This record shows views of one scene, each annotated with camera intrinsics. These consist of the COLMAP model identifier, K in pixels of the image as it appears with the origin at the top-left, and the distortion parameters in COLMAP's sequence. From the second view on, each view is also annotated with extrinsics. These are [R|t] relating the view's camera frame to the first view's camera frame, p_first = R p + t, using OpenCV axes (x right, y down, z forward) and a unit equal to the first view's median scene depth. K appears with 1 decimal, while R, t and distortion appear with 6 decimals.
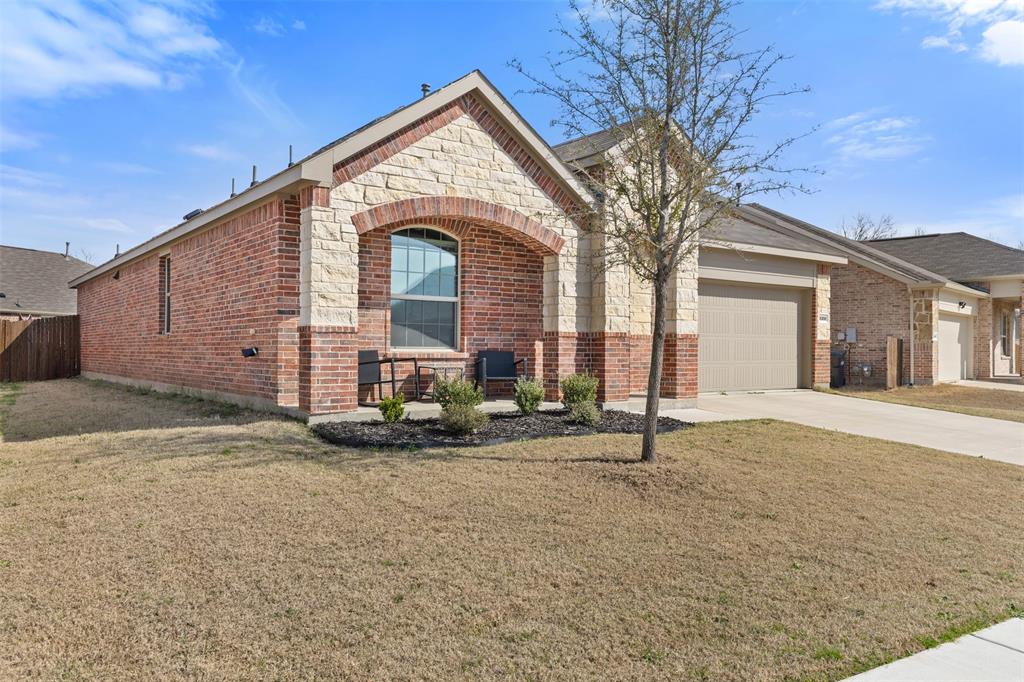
lens RADIAL K [[787.3, 0, 512.3], [0, 787.3, 339.1], [0, 0, 1]] dist [0.001049, 0.000531]
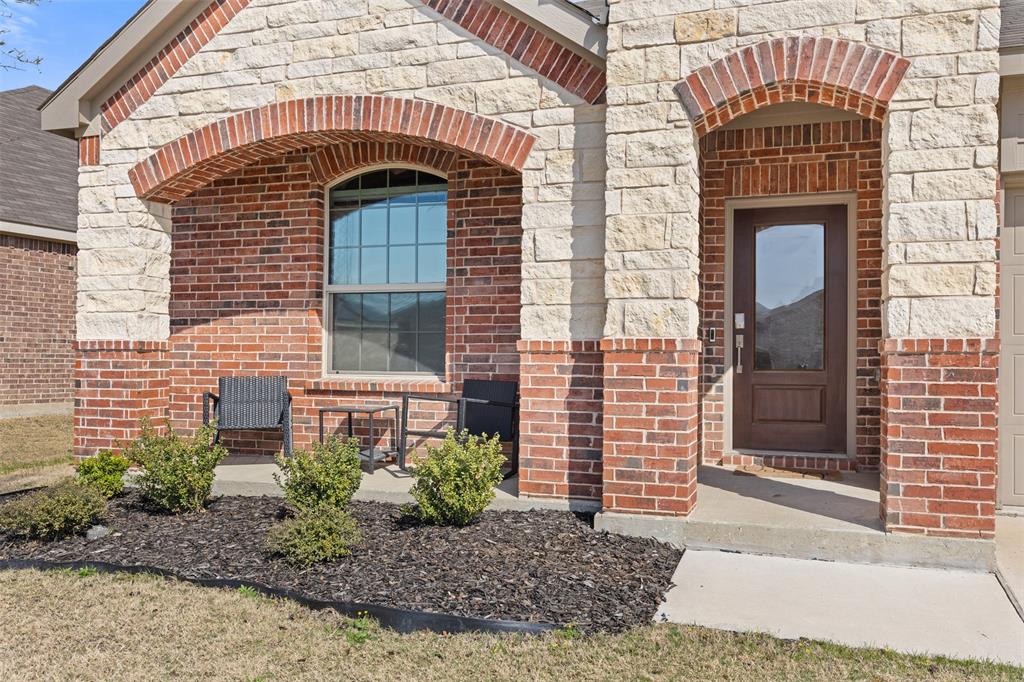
lens RADIAL K [[848.2, 0, 511.9], [0, 848.2, 350.7], [0, 0, 1]] dist [0.005079, -0.008546]
pose [[0.555037, -0.011306, -0.831749, 0.465705], [0.005607, 0.999936, -0.009850, 0.000966], [0.831807, 0.000804, 0.555065, 0.731719]]
